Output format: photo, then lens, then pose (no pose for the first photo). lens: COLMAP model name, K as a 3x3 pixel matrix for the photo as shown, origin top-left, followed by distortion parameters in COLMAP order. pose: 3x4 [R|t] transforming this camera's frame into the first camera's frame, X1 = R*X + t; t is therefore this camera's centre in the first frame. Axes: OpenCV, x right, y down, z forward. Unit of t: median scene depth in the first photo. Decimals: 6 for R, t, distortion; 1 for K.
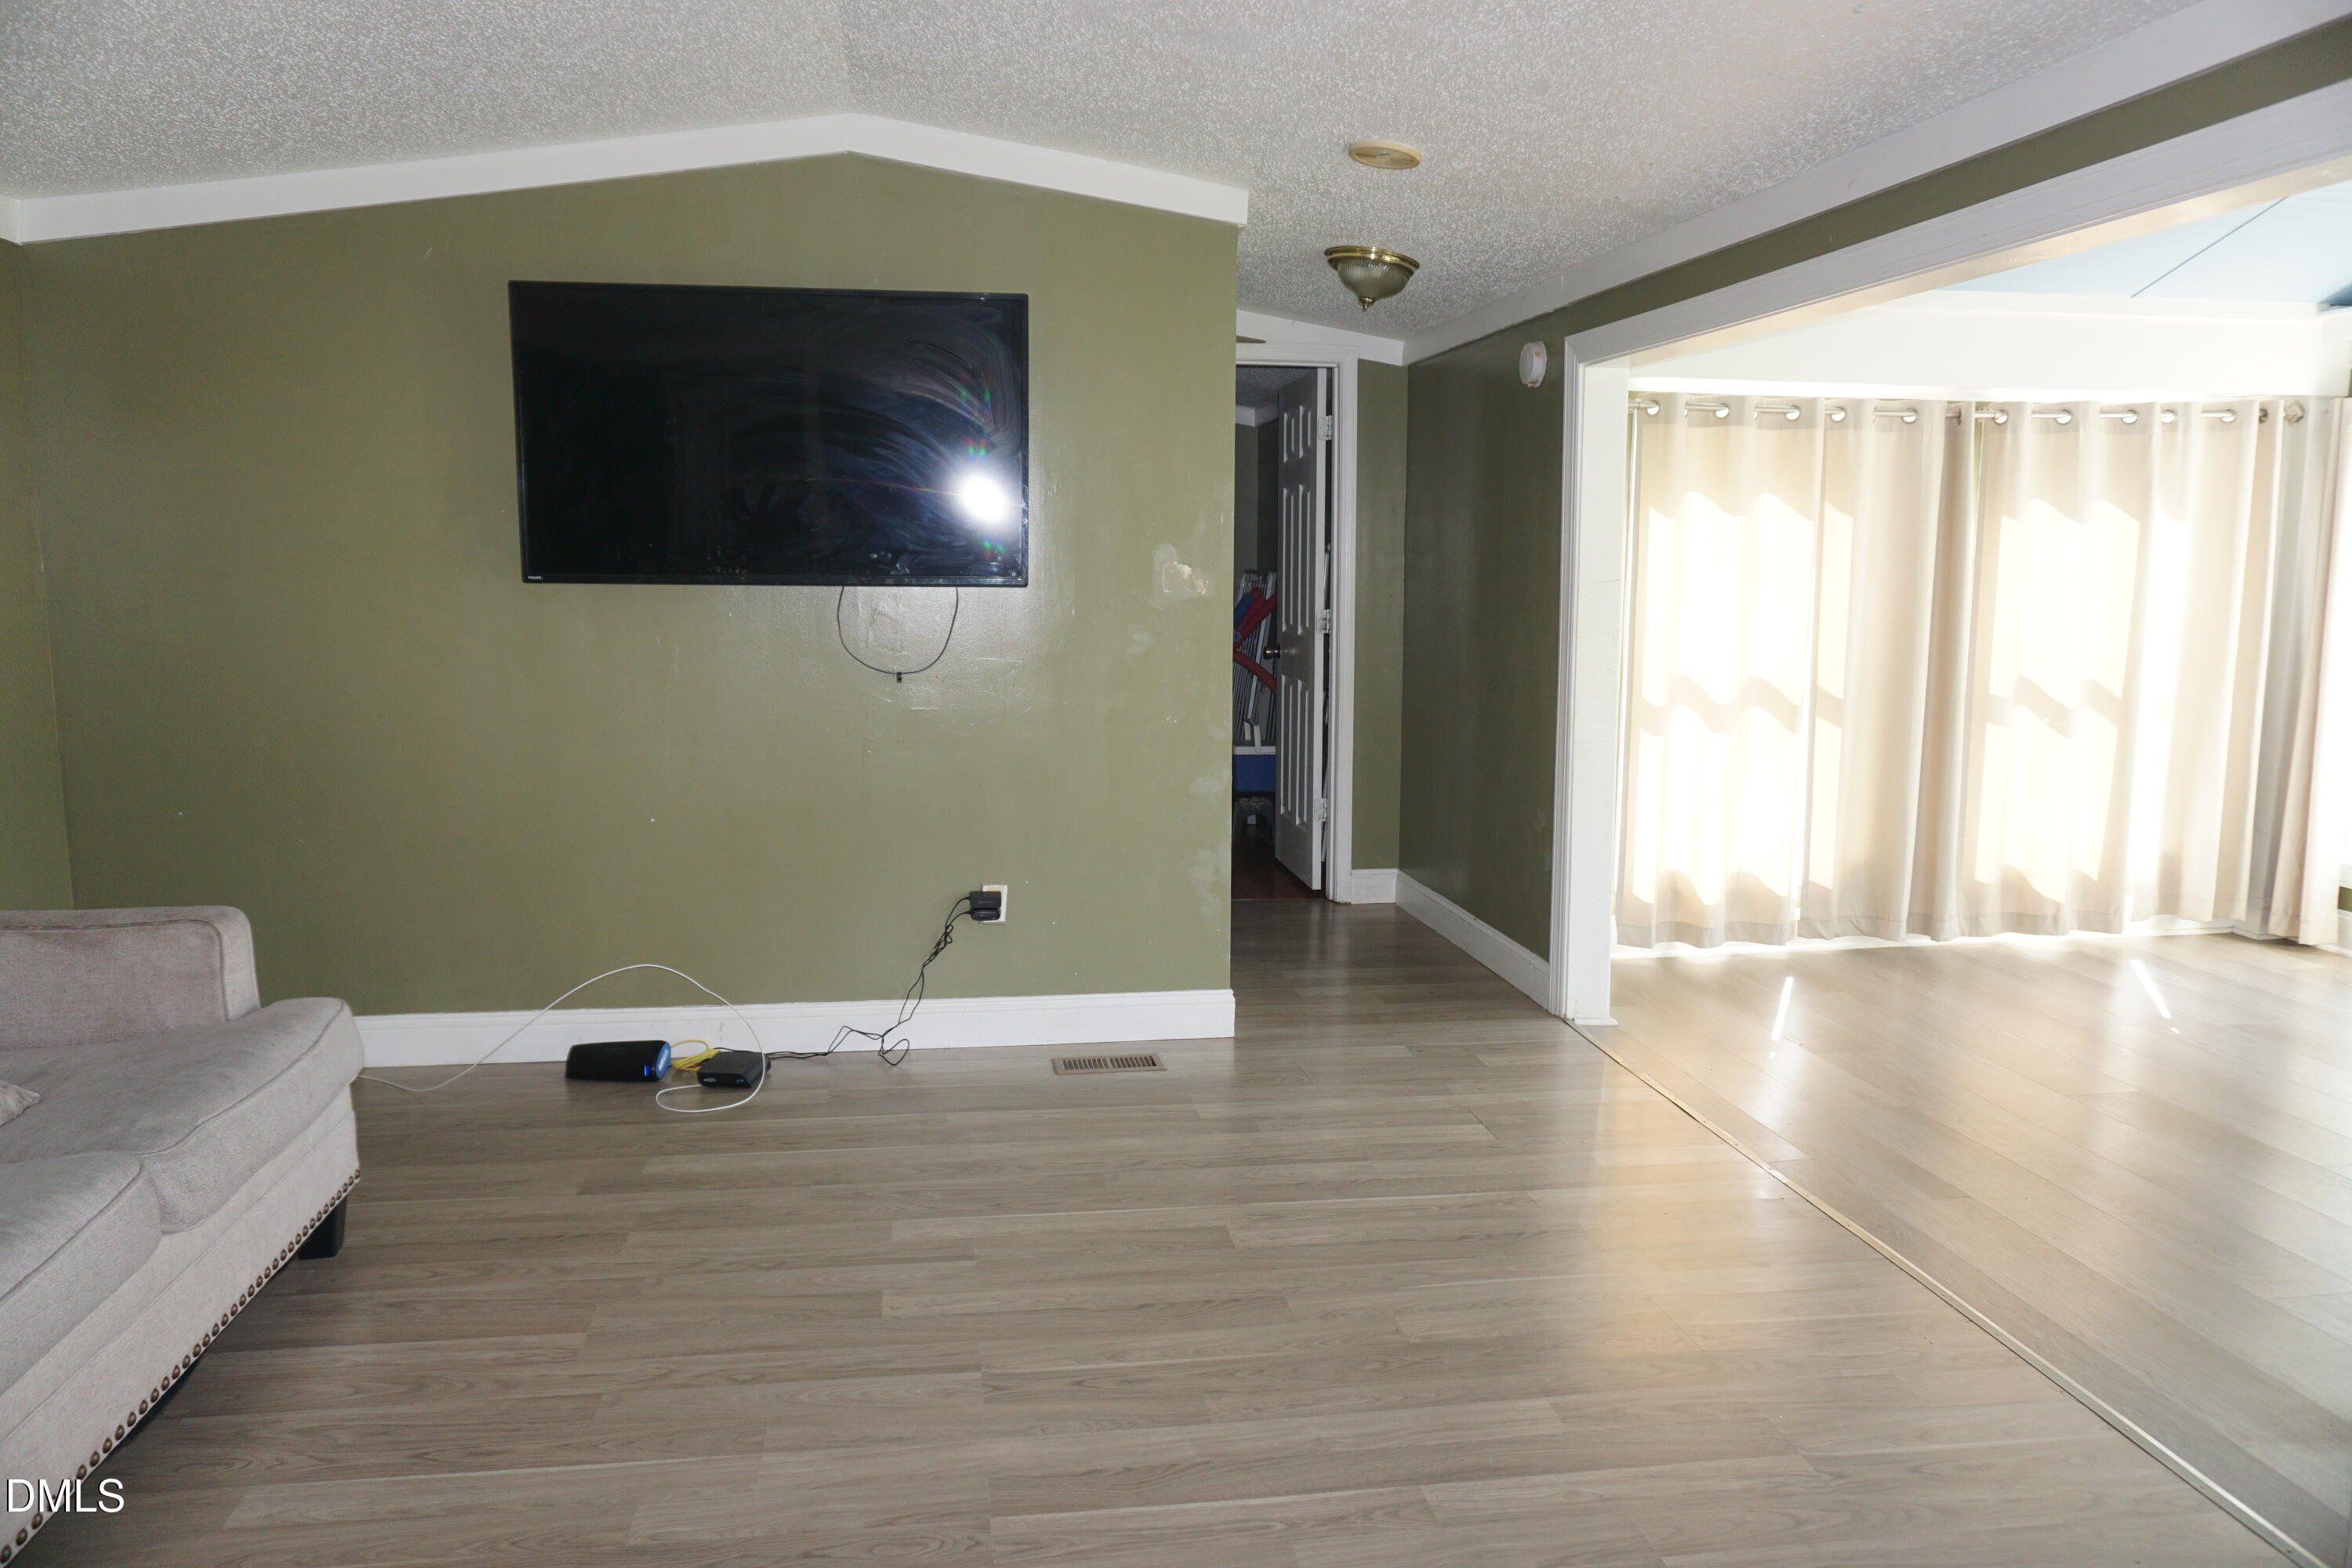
lens RADIAL K [[1568.7, 0, 1176.0], [0, 1568.7, 784.0], [0, 0, 1]] dist [-0.049103, 0.034136]
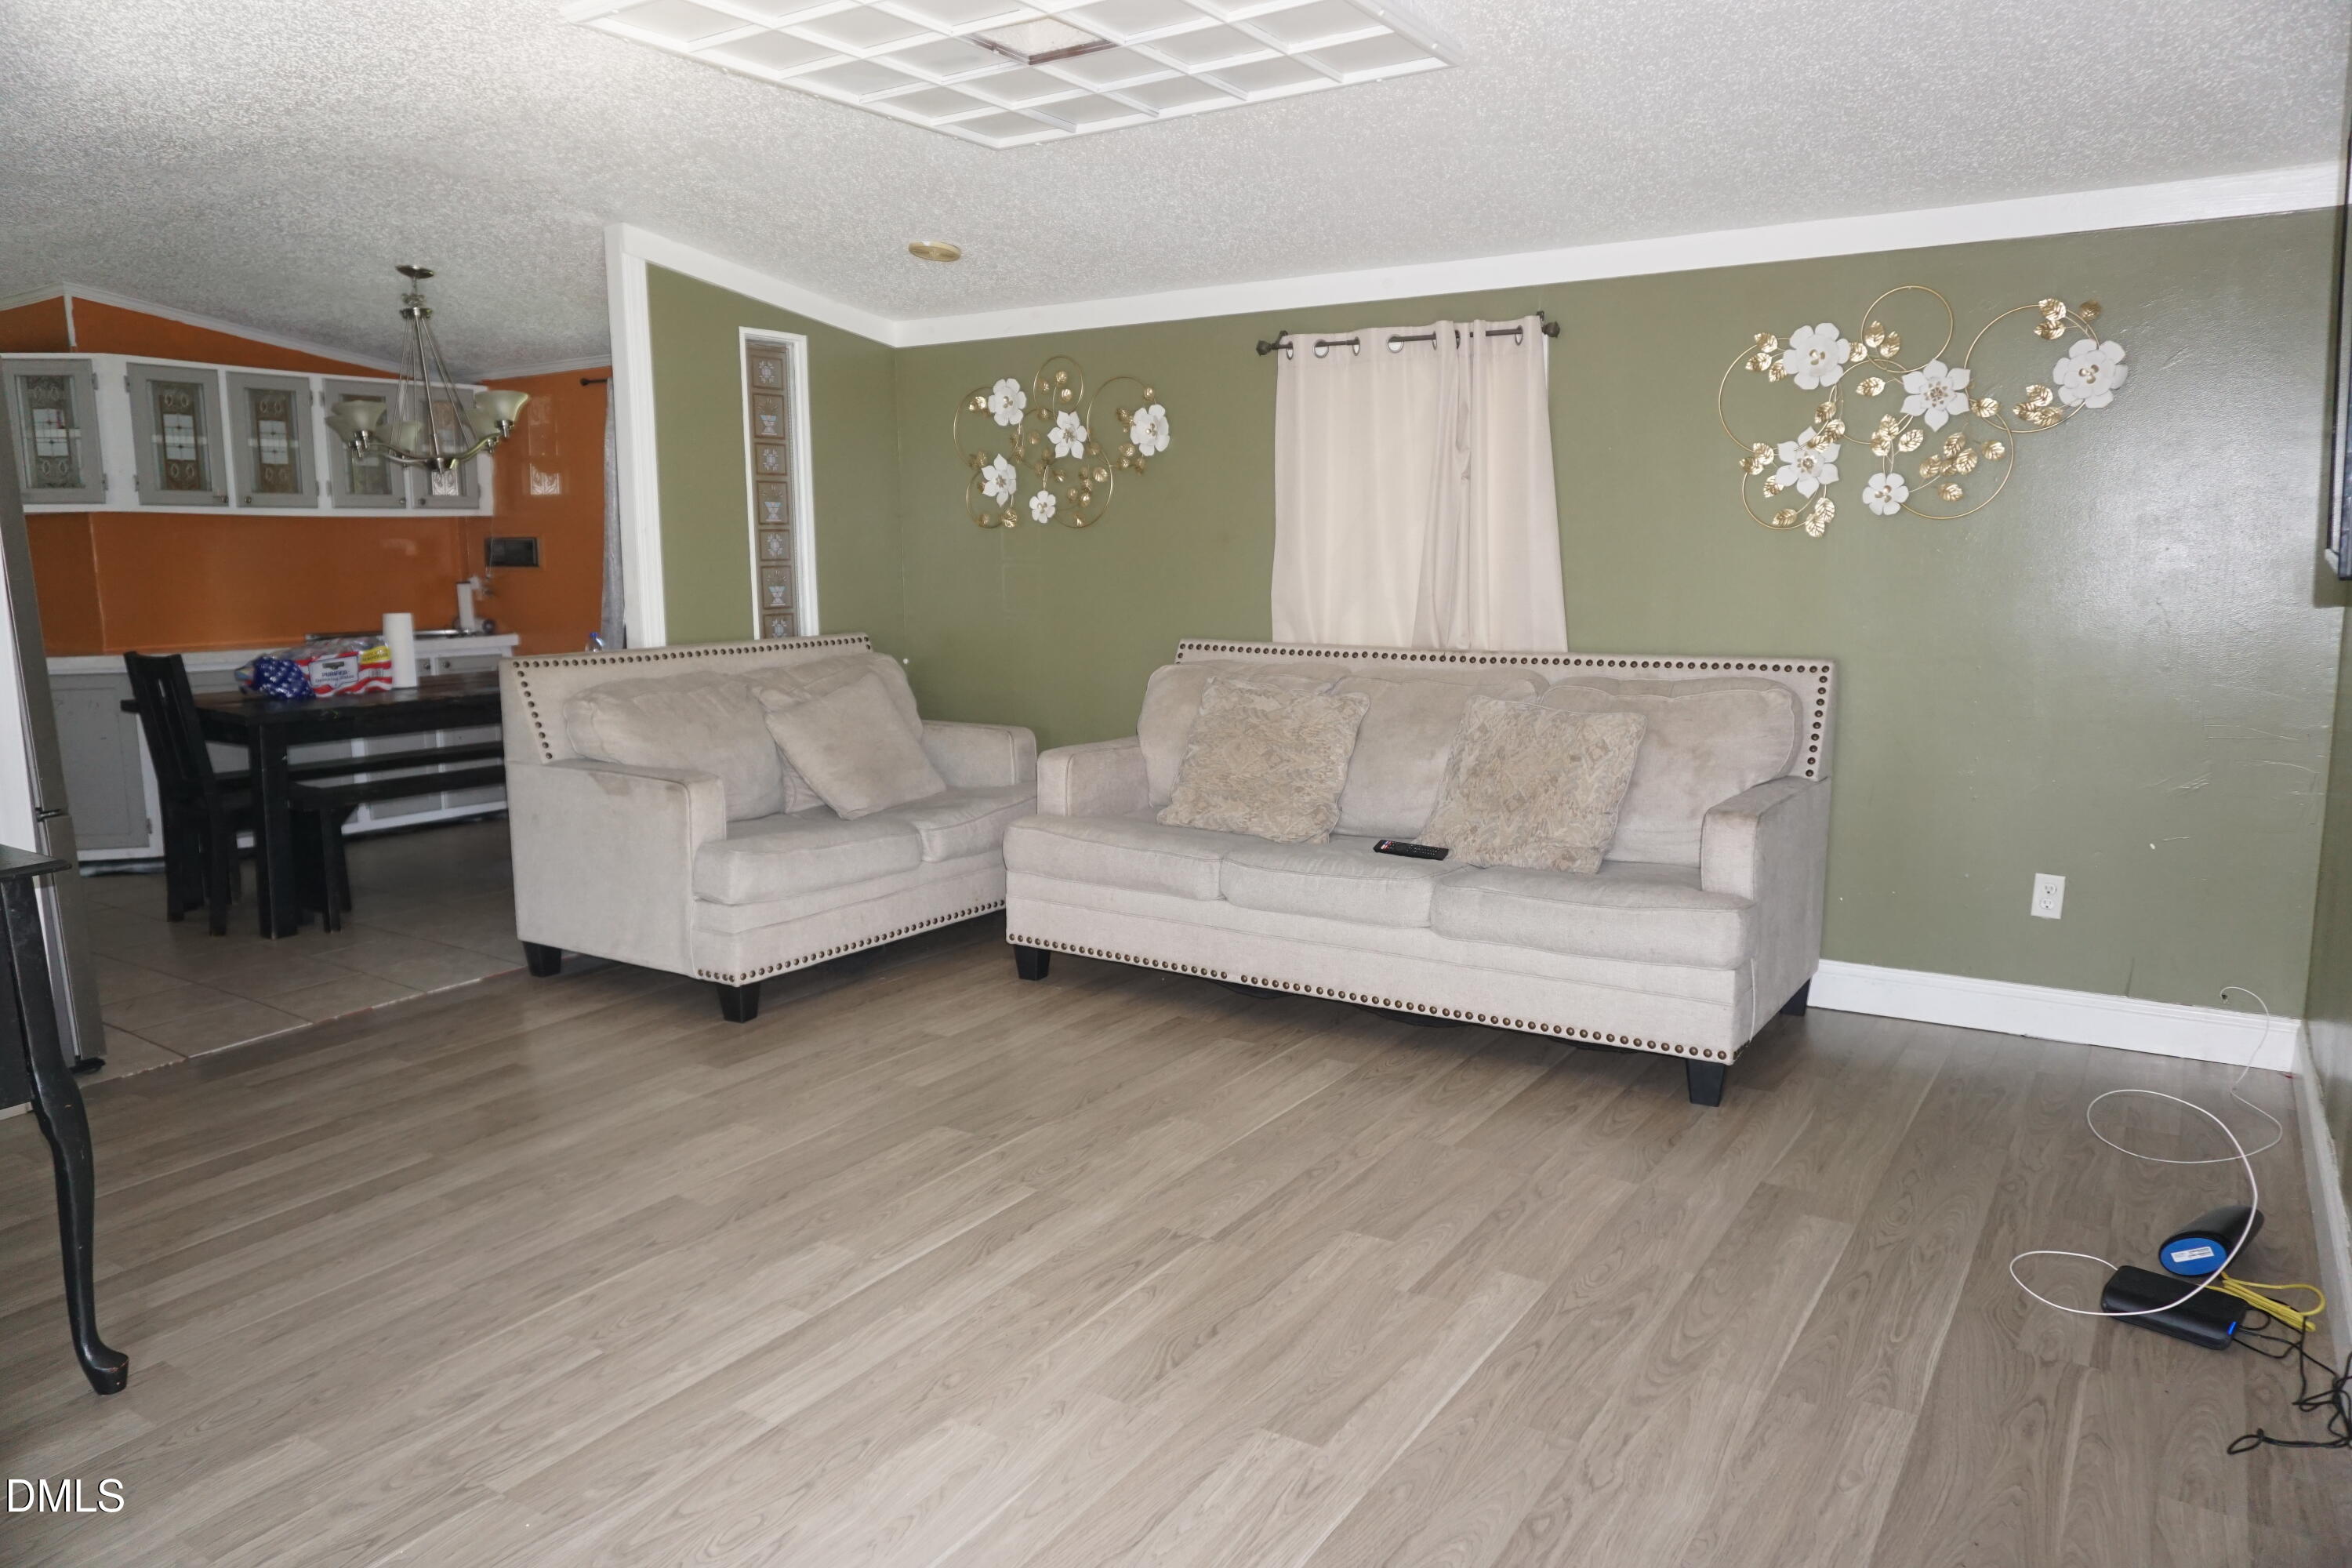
lens RADIAL K [[1555.0, 0, 1179.6], [0, 1555.0, 786.8], [0, 0, 1]] dist [-0.070612, 0.049988]
pose [[-0.670212, 0.111495, -0.733747, 0.630818], [-0.101989, 0.965436, 0.239858, -0.199259], [0.735129, 0.235590, -0.635675, 1.488775]]
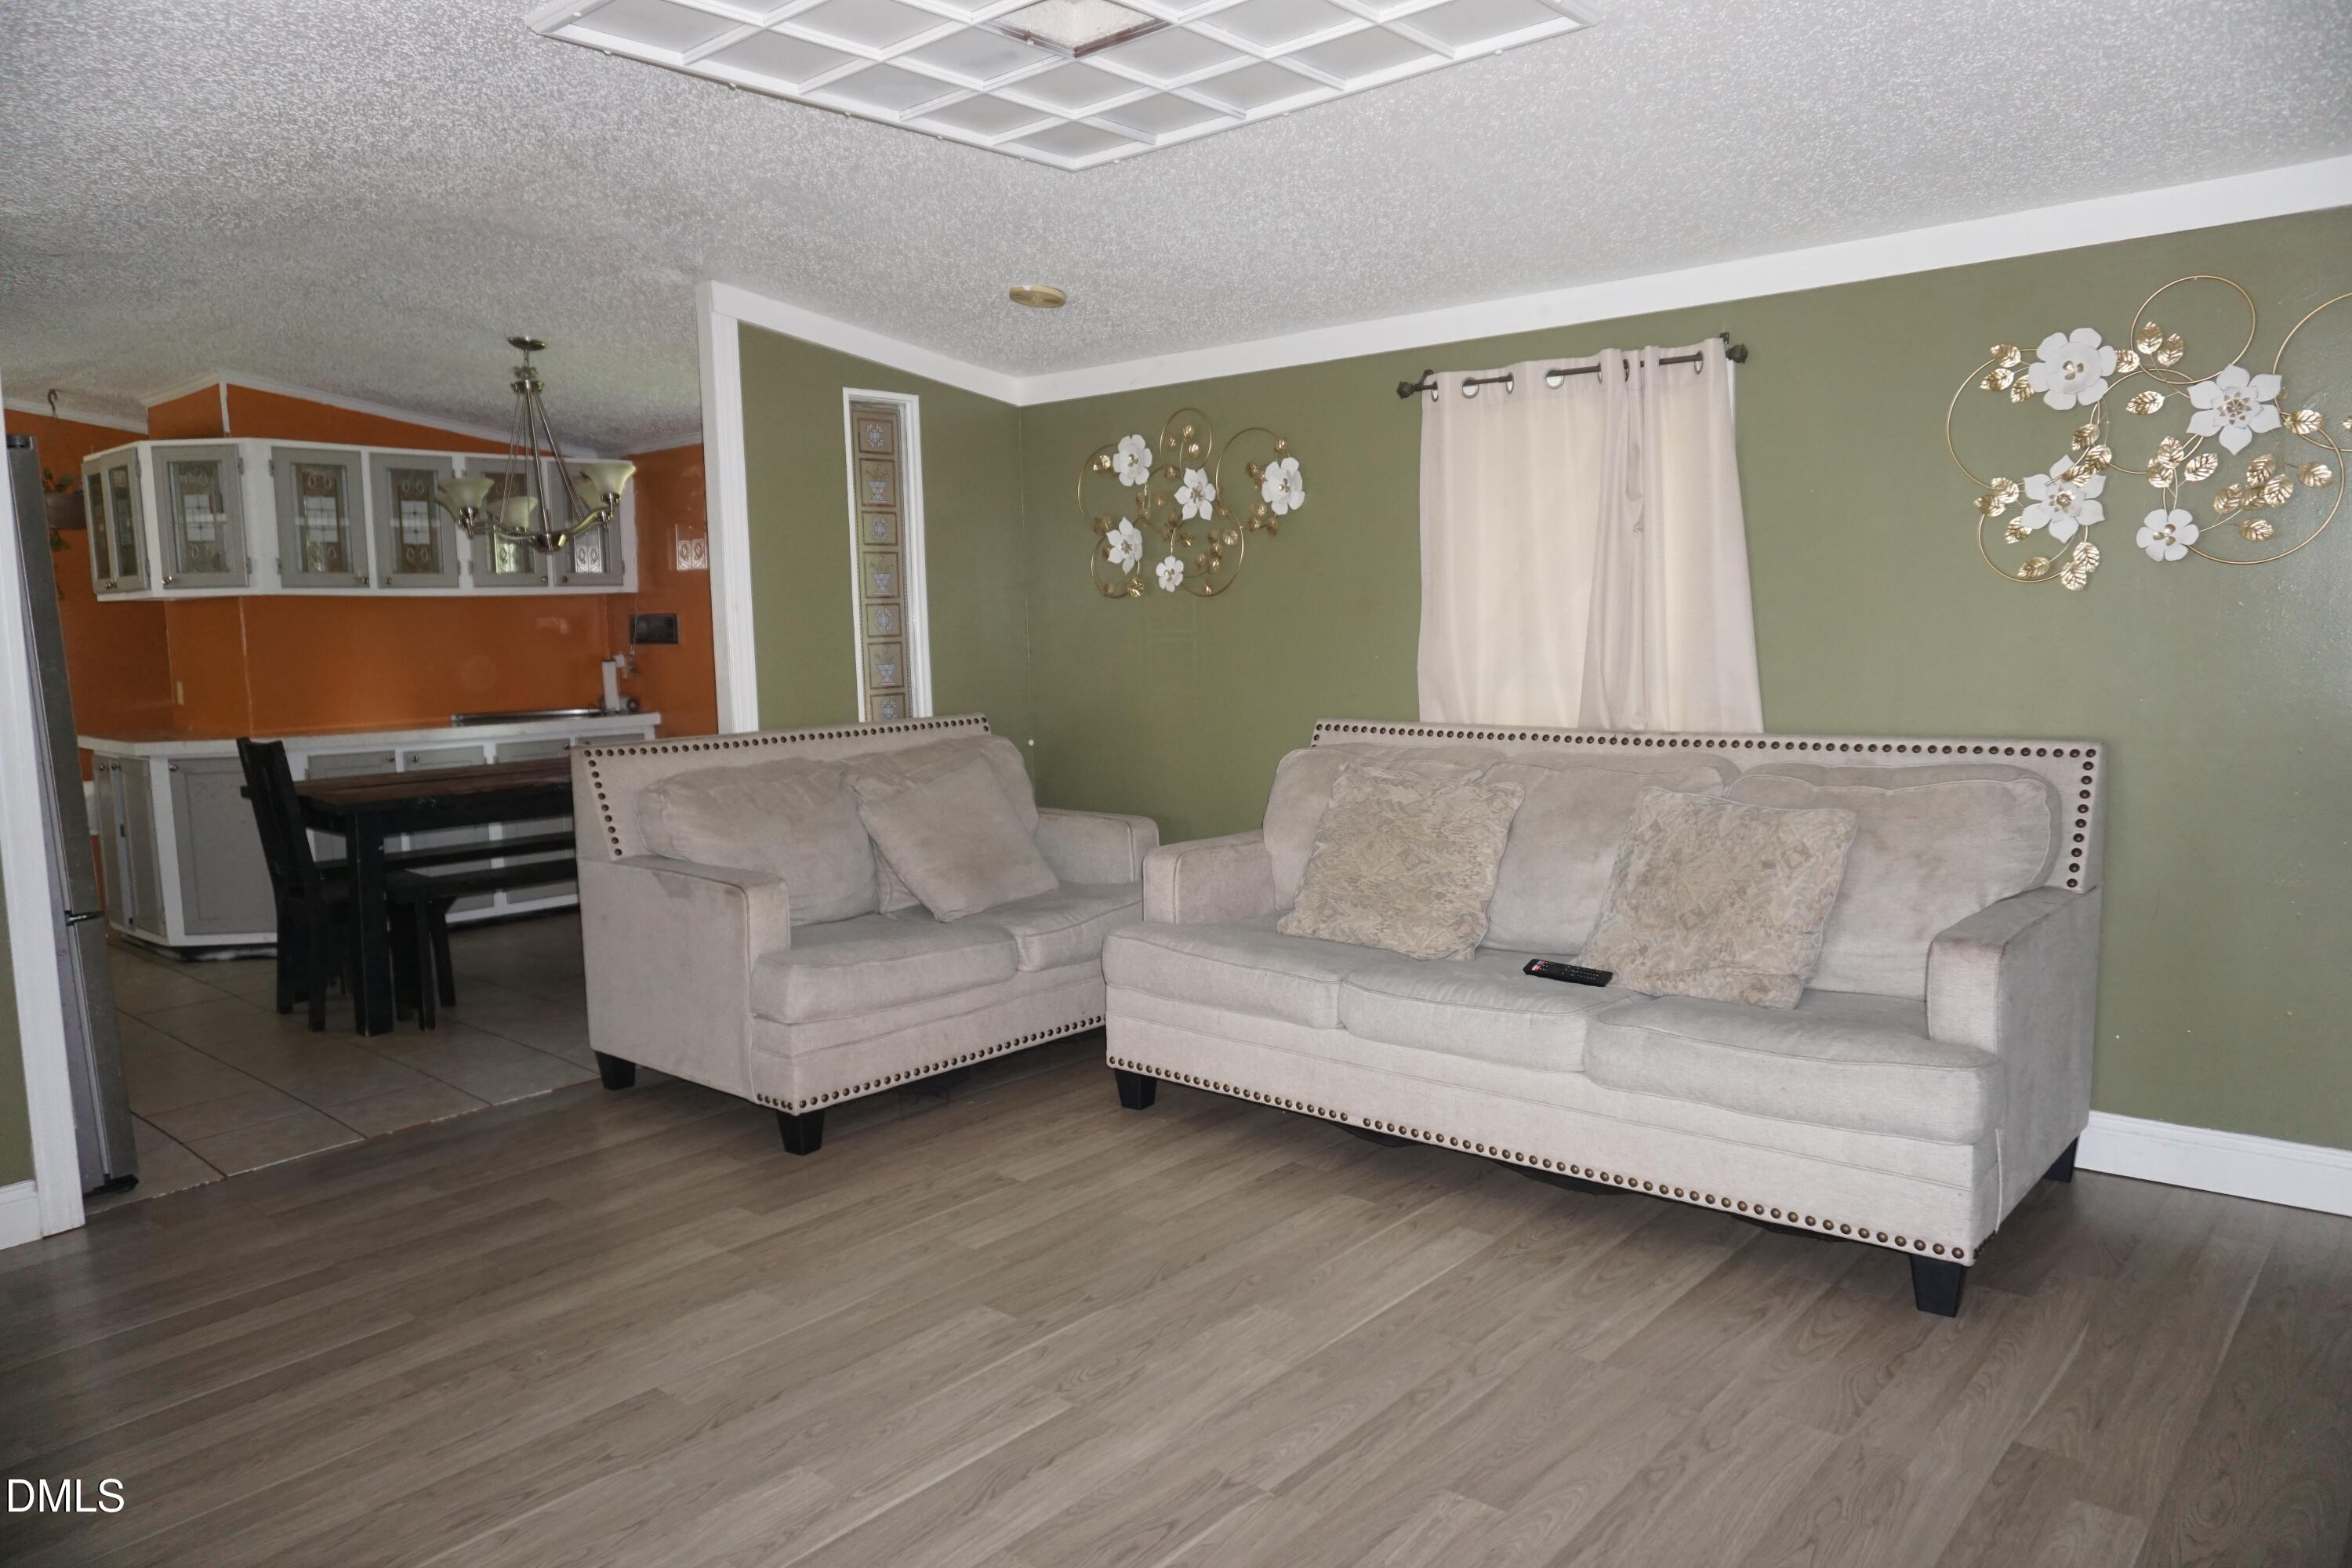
lens RADIAL K [[1568.7, 0, 1176.0], [0, 1568.7, 784.0], [0, 0, 1]] dist [-0.049103, 0.034136]
pose [[-0.765624, 0.081463, -0.638109, 0.422636], [-0.070901, 0.975220, 0.209569, -0.195262], [0.639369, 0.205694, -0.740876, 1.417539]]
